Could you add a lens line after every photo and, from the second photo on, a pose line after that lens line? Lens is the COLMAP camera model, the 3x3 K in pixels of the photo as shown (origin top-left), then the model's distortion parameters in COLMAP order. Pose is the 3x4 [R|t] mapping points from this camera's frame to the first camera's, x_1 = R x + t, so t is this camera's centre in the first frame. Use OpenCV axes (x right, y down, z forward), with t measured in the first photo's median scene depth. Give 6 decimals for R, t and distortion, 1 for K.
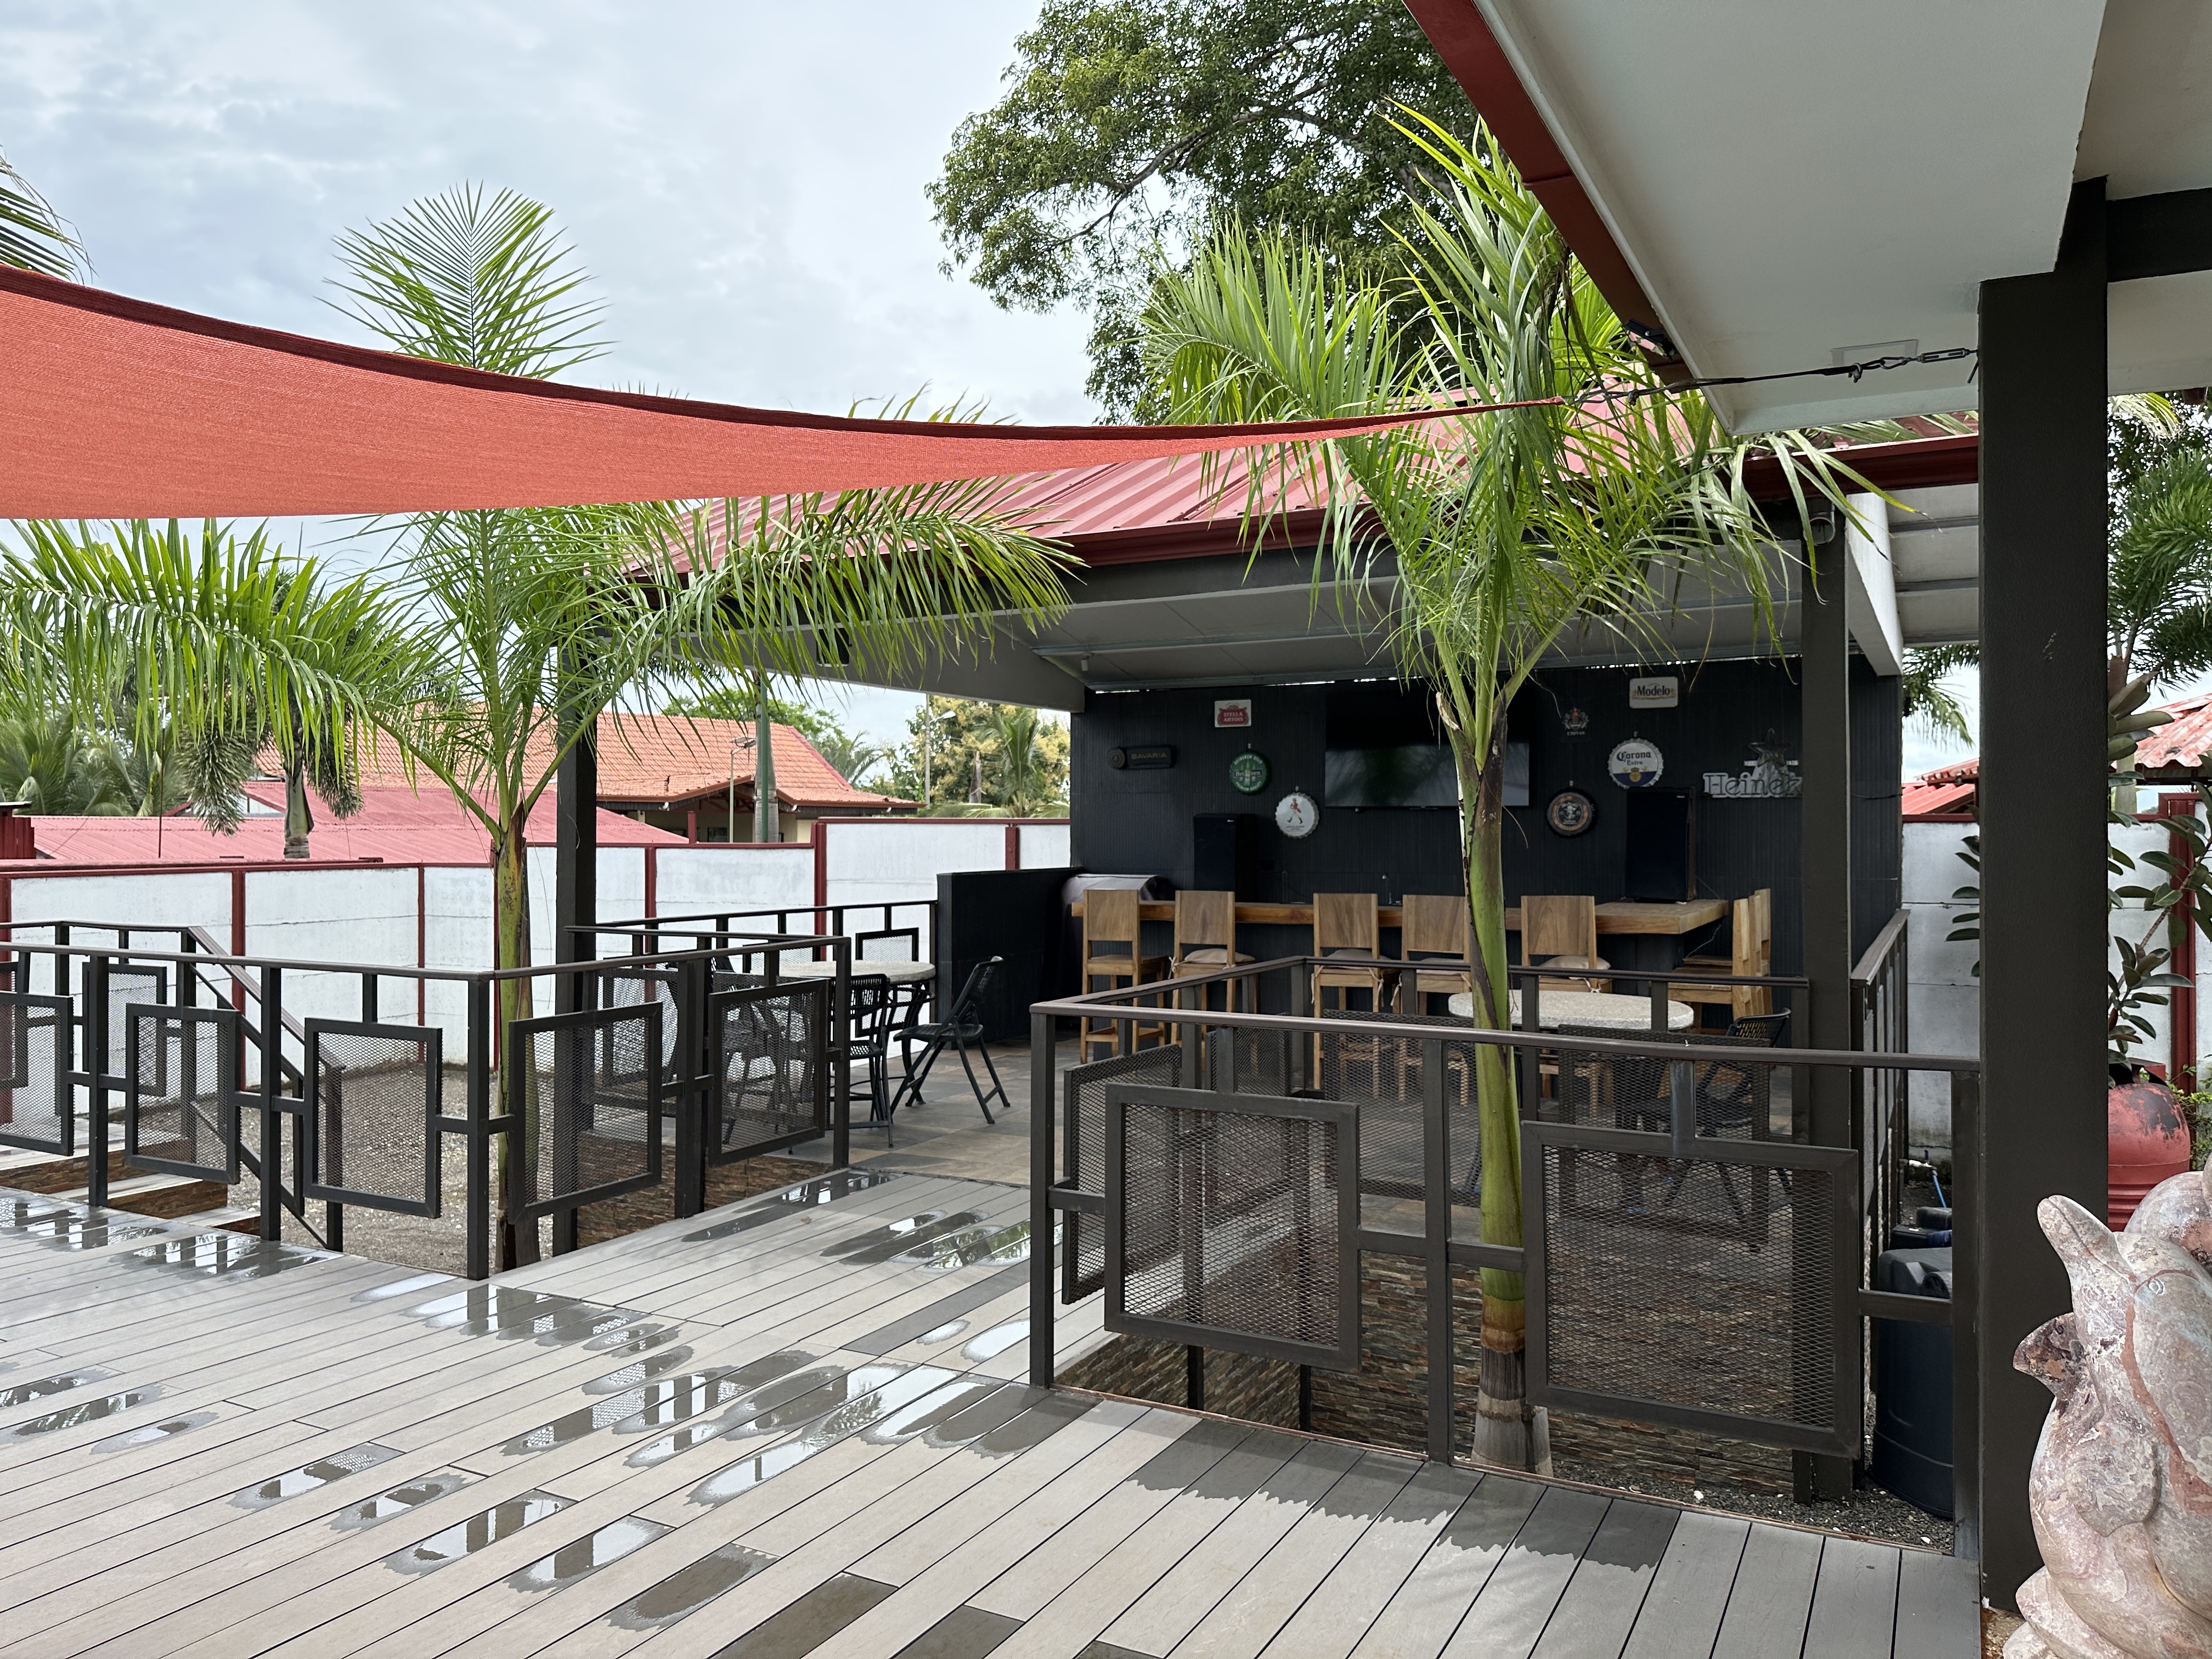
lens RADIAL K [[1542.5, 0, 1121.6], [0, 1542.5, 830.8], [0, 0, 1]] dist [0.005103, -0.013076]
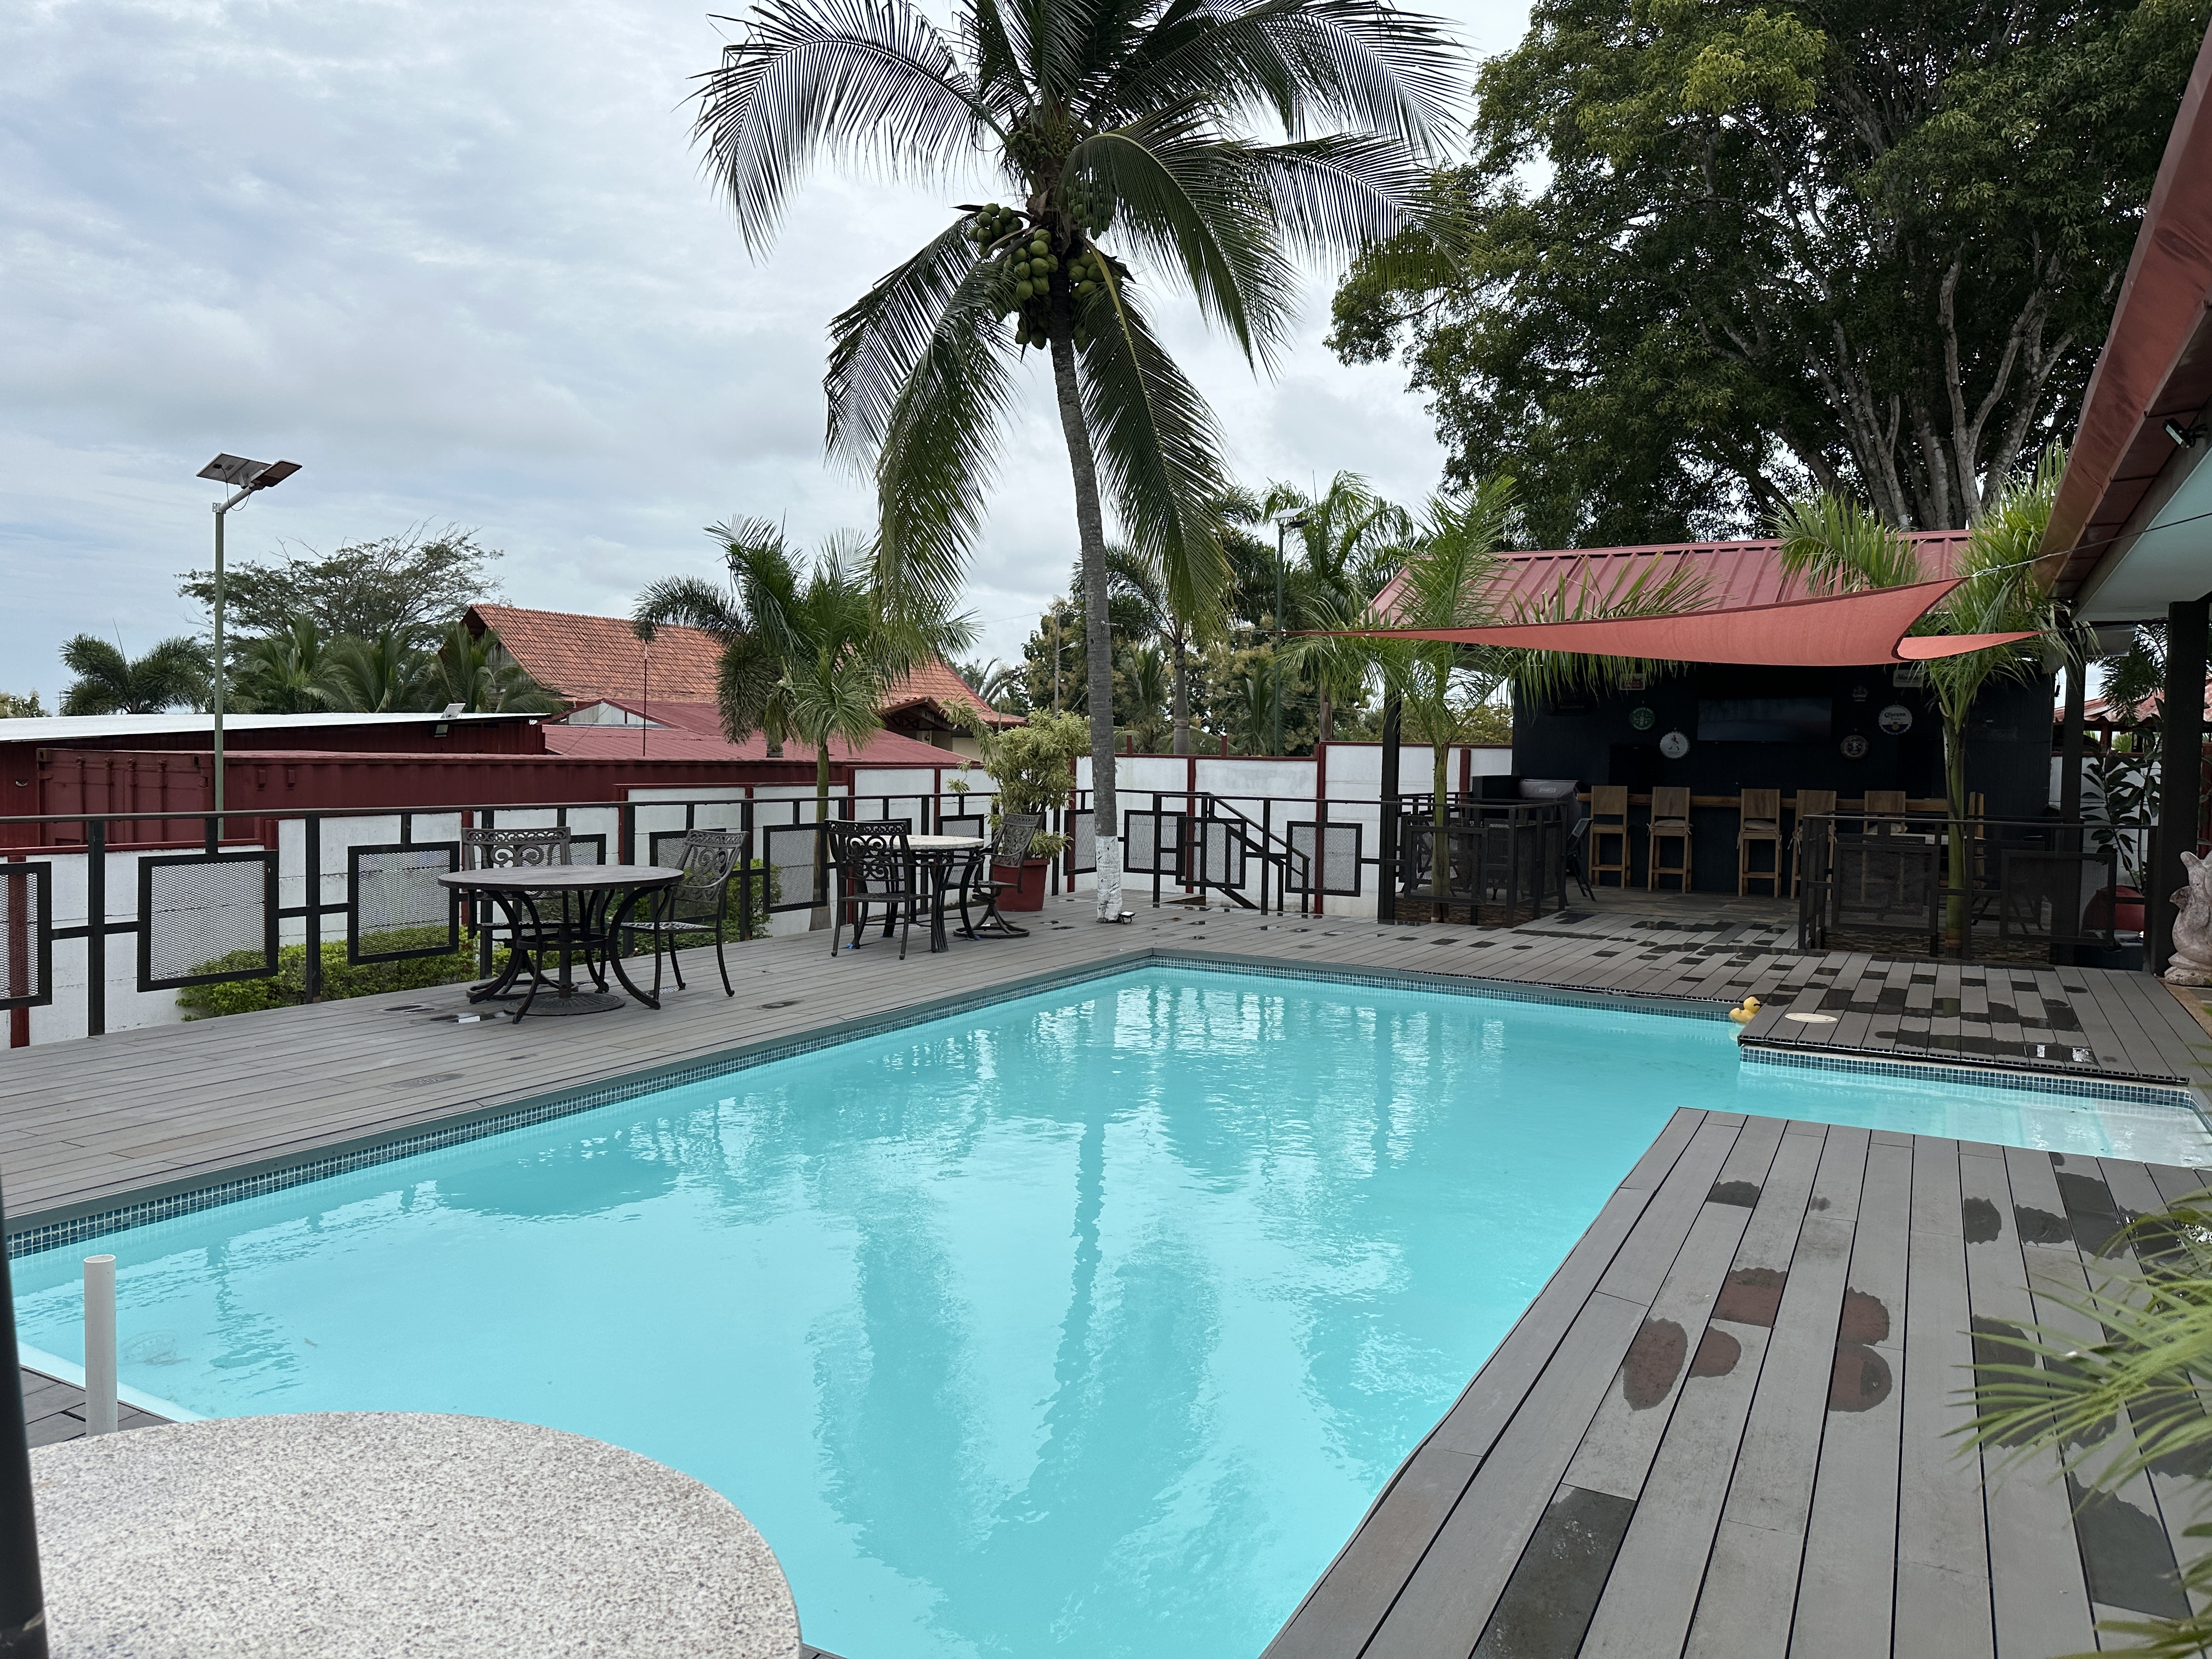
lens RADIAL K [[1542.5, 0, 1090.1], [0, 1542.5, 822.8], [0, 0, 1]] dist [0.005103, -0.013076]
pose [[0.999584, 0.020328, -0.020439, -0.532706], [-0.019365, 0.998742, 0.046263, 0.009257], [0.021354, -0.045848, 0.998720, -0.753273]]
